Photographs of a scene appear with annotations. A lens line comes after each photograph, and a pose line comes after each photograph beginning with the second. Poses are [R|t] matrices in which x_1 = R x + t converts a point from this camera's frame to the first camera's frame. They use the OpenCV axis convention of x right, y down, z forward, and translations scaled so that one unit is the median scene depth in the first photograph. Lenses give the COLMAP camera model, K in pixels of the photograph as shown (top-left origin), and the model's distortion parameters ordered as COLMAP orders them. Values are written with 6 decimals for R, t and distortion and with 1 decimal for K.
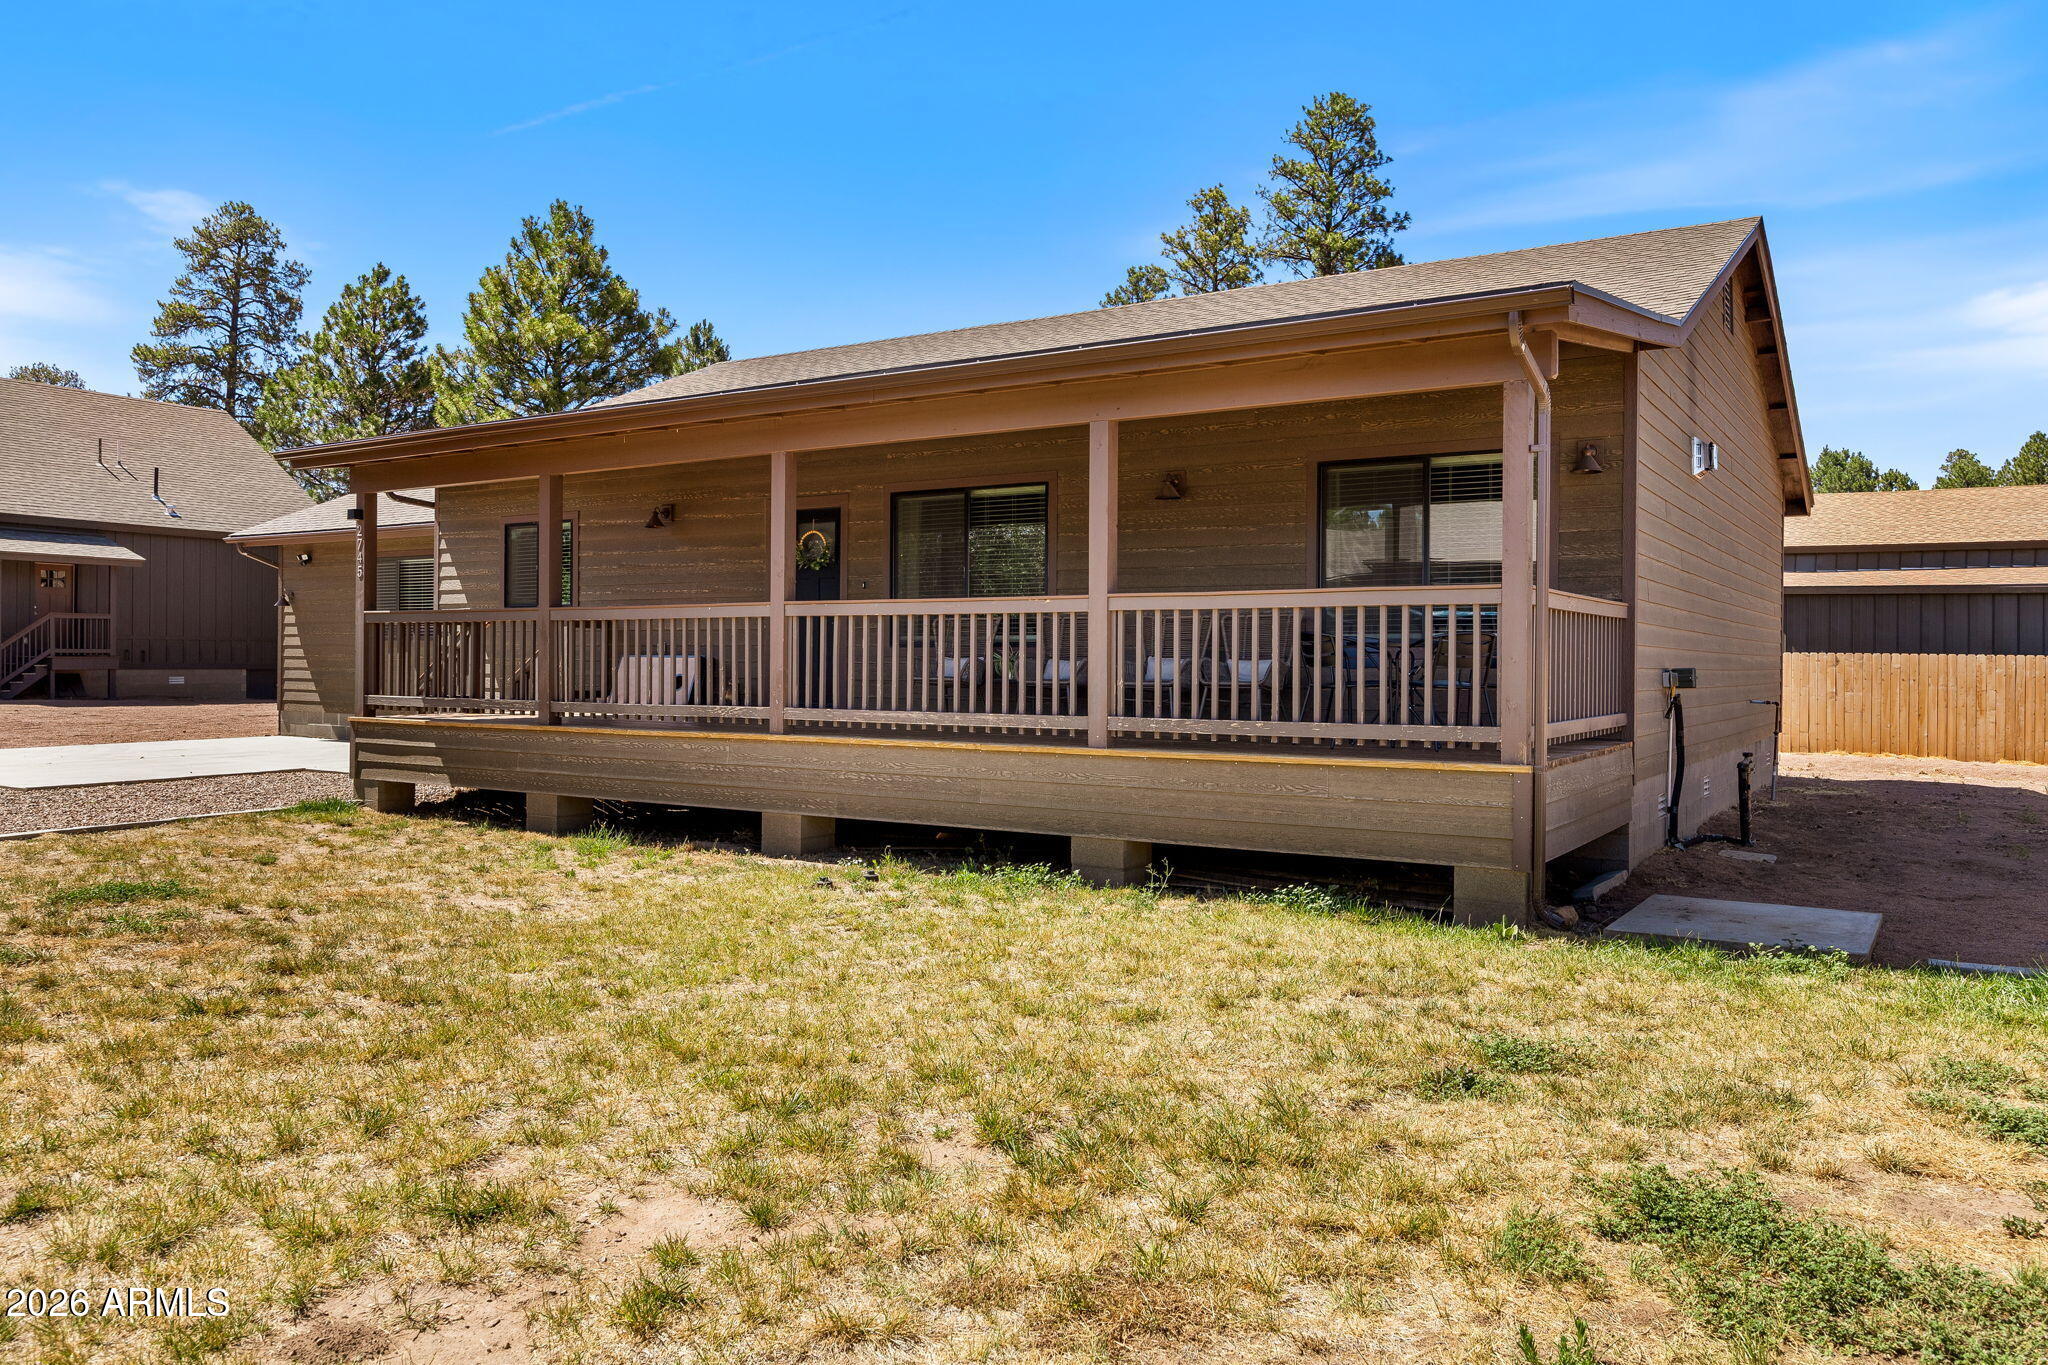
lens RADIAL K [[1455.7, 0, 1022.4], [0, 1455.7, 620.2], [0, 0, 1]] dist [-0.032869, 0.000716]
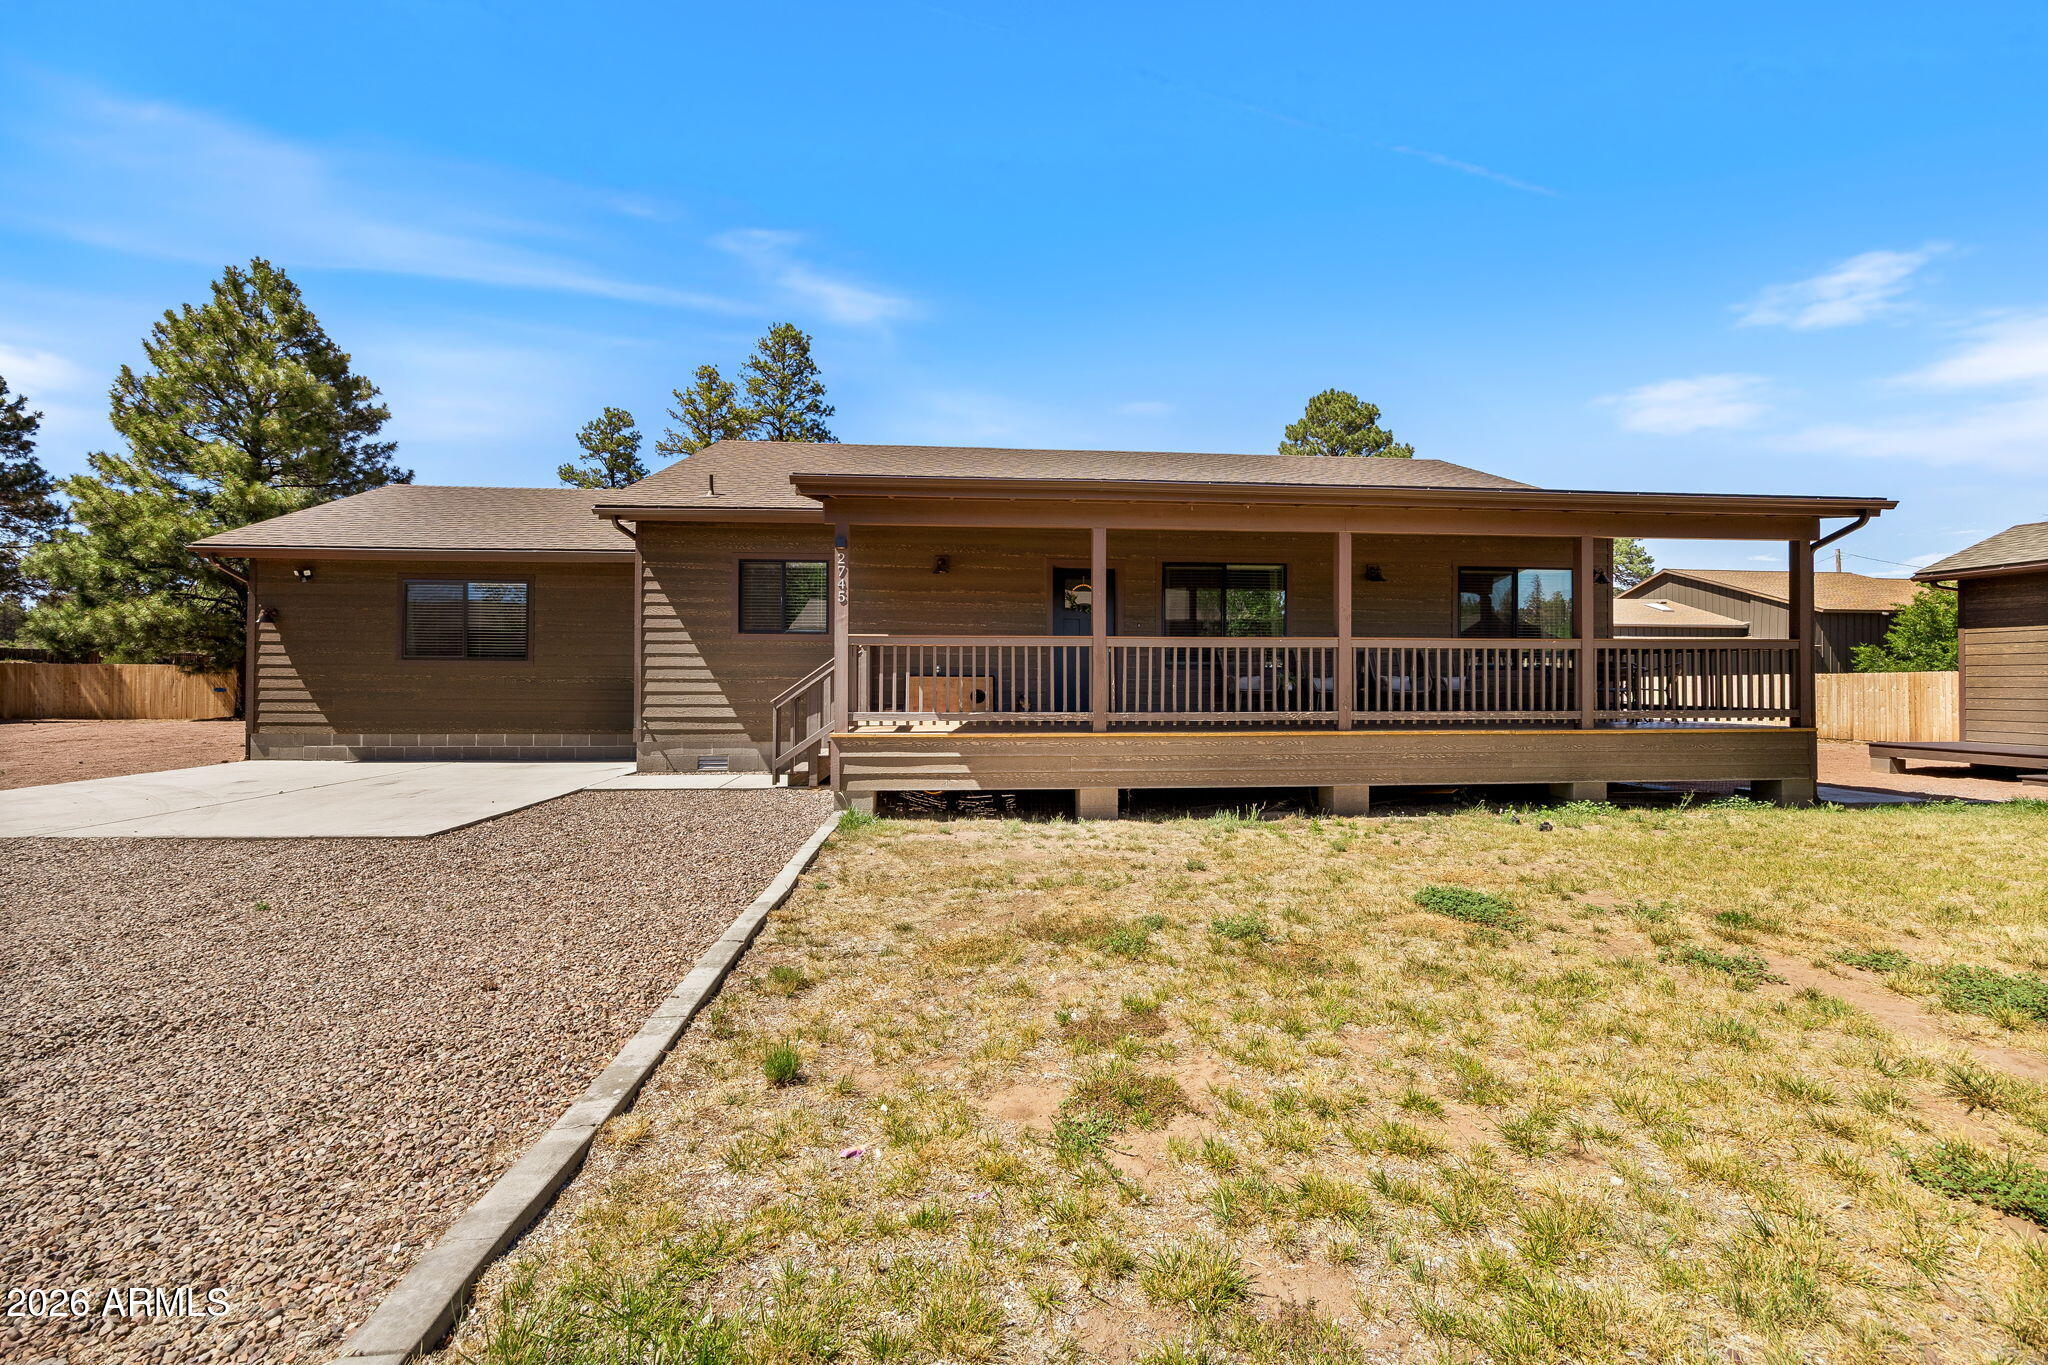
lens RADIAL K [[842.4, 0, 1024.0], [0, 842.4, 682.5], [0, 0, 1]] dist [-0.011753, 0.000159]
pose [[0.792385, -0.008261, 0.609965, -0.650283], [-0.014678, 0.999361, 0.032603, 0.006115], [-0.609845, -0.034788, 0.791757, 0.376961]]
